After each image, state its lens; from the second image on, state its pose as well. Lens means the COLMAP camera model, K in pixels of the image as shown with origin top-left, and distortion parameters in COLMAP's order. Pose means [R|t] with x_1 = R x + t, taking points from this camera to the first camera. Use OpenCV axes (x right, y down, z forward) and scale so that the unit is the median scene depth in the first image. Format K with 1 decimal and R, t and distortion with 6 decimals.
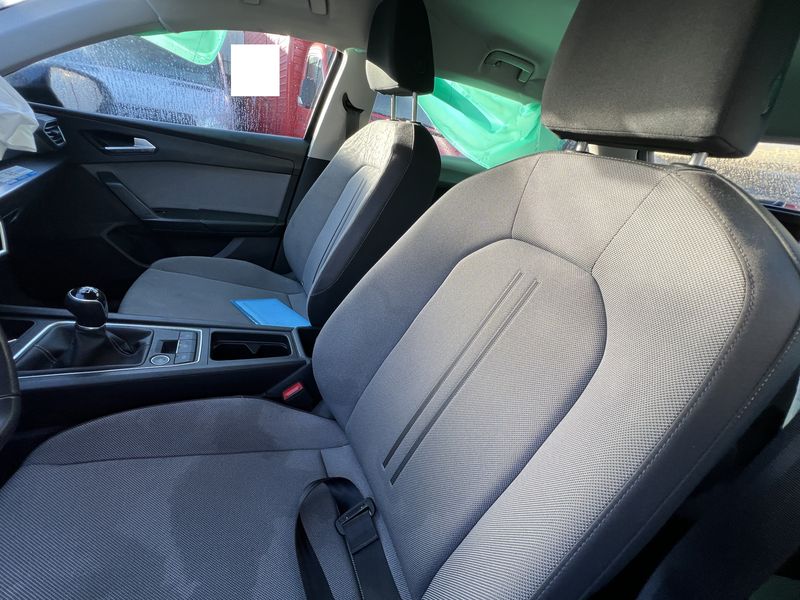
lens RADIAL K [[322.0, 0, 394.4], [0, 322.0, 298.7], [0, 0, 1]] dist [-0.000394, 0.001448]
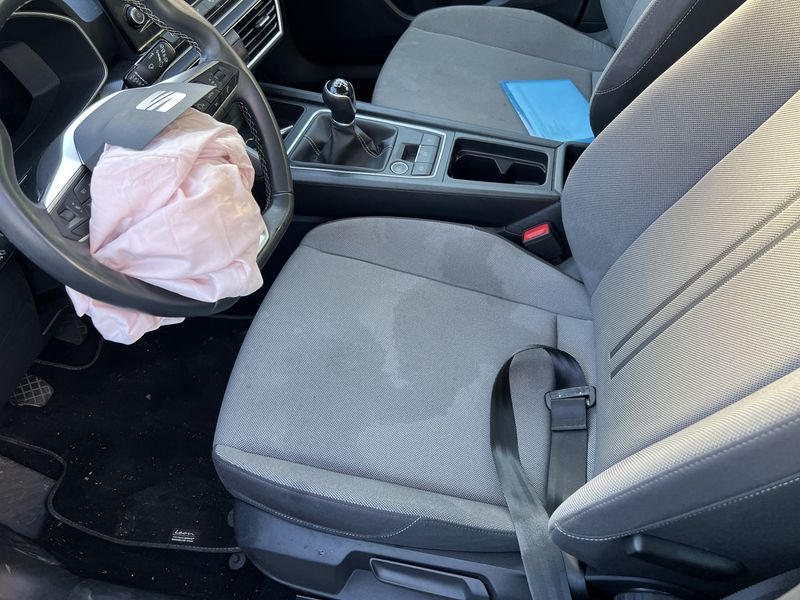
lens RADIAL K [[601.9, 0, 400.4], [0, 601.9, 298.1], [0, 0, 1]] dist [0.028690, -0.044090]
pose [[0.753932, 0.290297, -0.589334, 0.349814], [-0.026377, 0.909725, 0.414372, -0.166449], [0.656423, -0.296863, 0.693528, -0.252293]]
